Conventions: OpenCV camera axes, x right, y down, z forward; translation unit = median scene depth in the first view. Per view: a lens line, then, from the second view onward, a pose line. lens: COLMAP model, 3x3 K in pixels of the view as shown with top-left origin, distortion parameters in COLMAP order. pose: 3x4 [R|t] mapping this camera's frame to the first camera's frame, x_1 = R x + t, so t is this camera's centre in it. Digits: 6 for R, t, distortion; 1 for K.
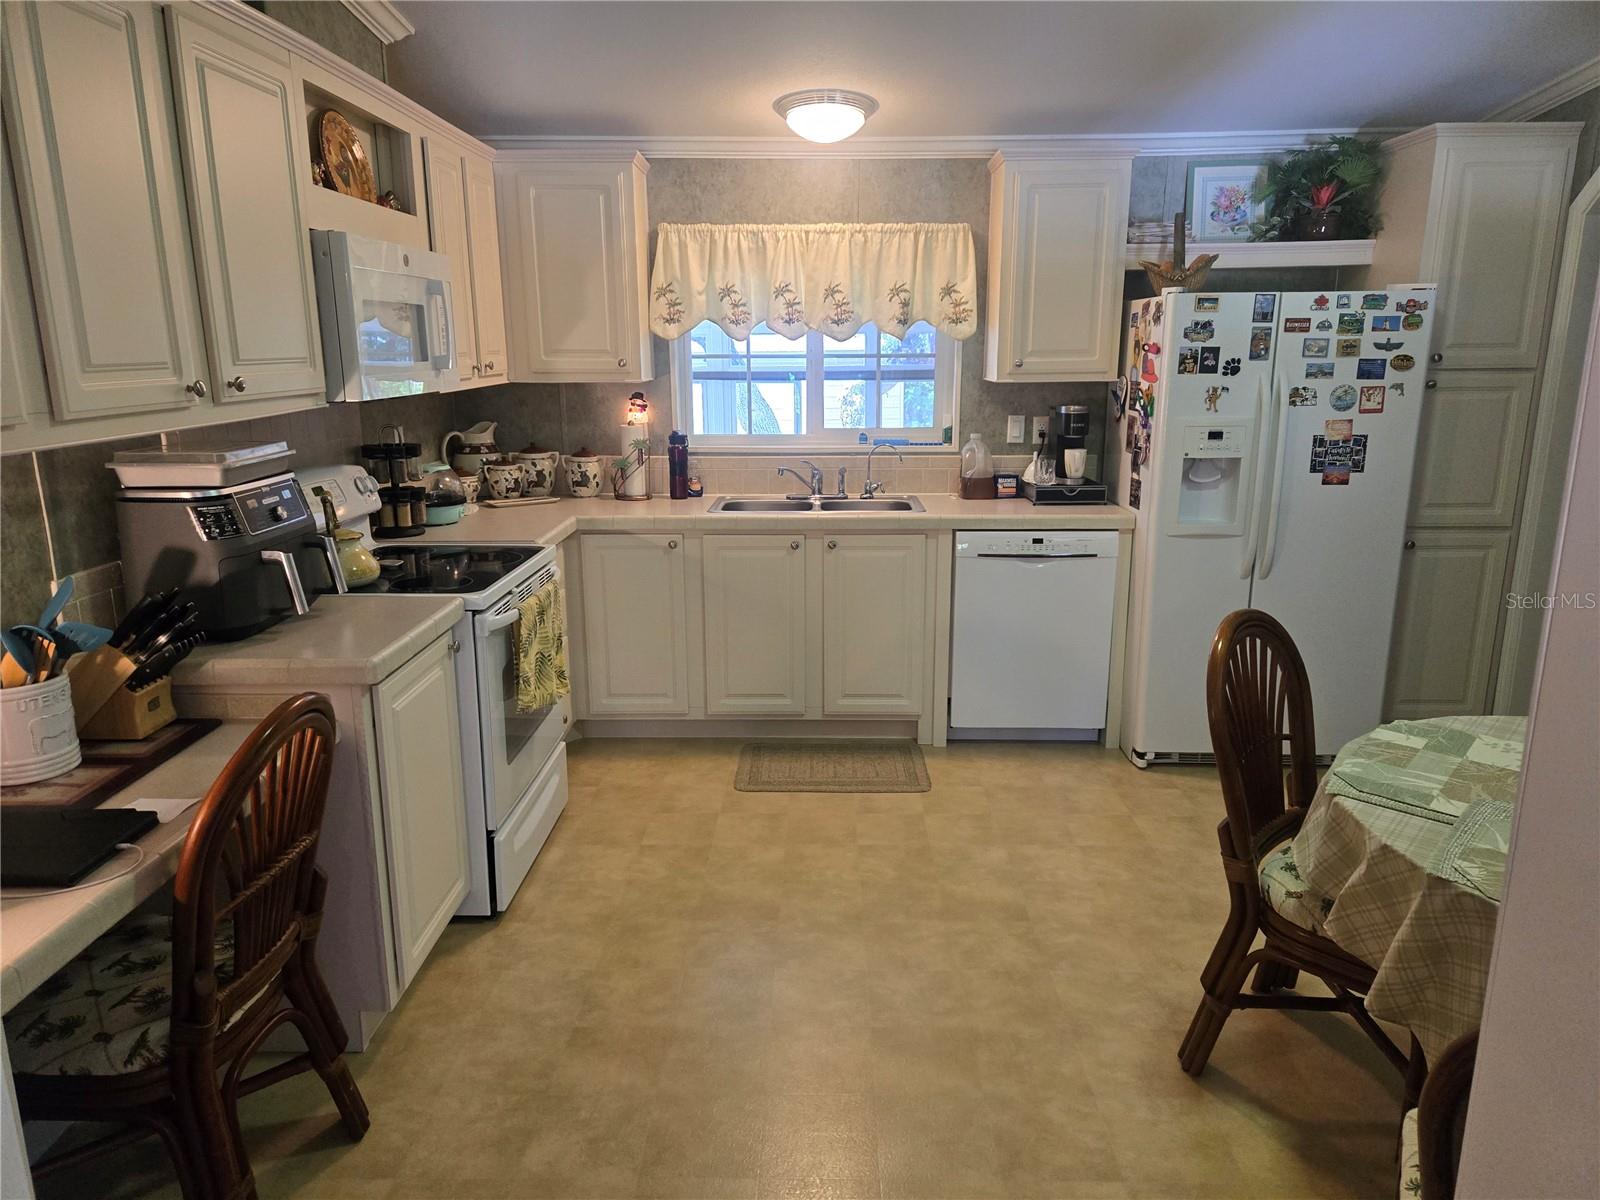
lens RADIAL K [[1079.1, 0, 801.3], [0, 1079.1, 594.4], [0, 0, 1]] dist [0.050918, 0.001642]
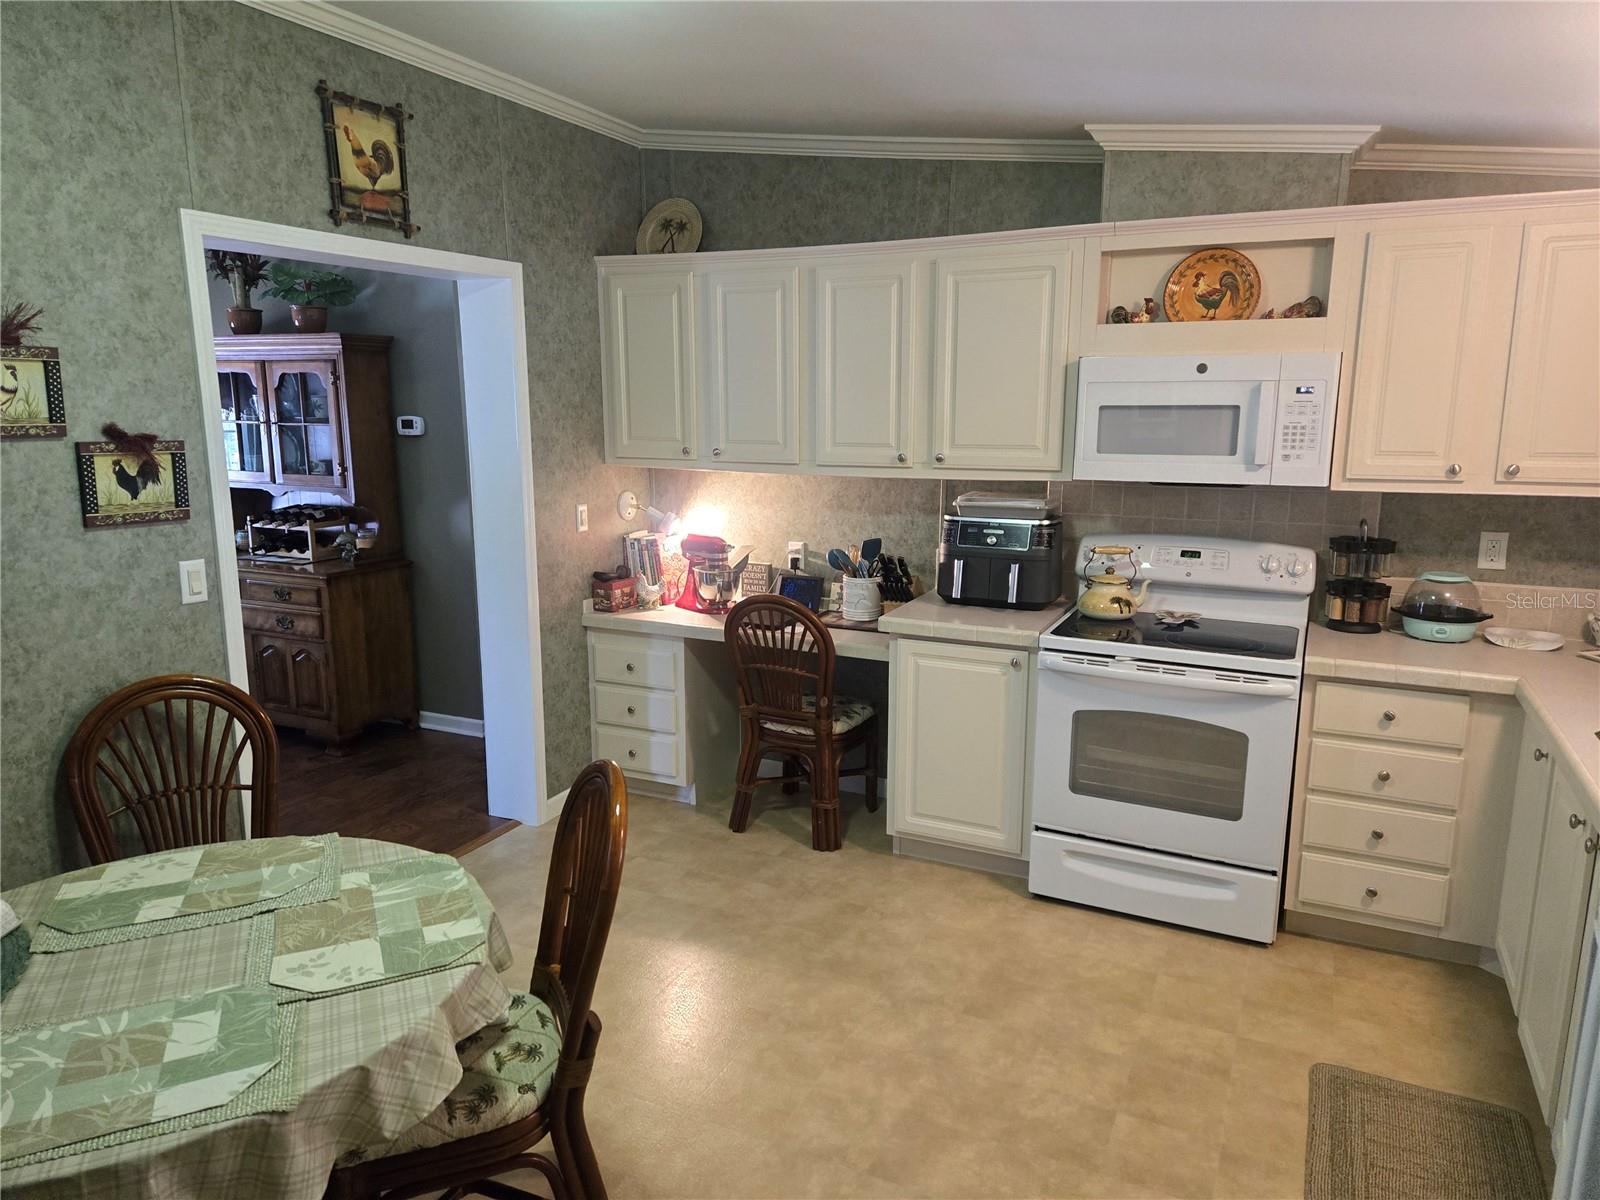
lens RADIAL K [[1079.1, 0, 800.5], [0, 1079.1, 603.2], [0, 0, 1]] dist [0.050918, 0.001642]
pose [[-0.420740, 0.175720, -0.890000, 1.182599], [-0.206997, 0.936585, 0.282774, -0.416516], [0.883250, 0.303202, -0.357685, 1.519053]]
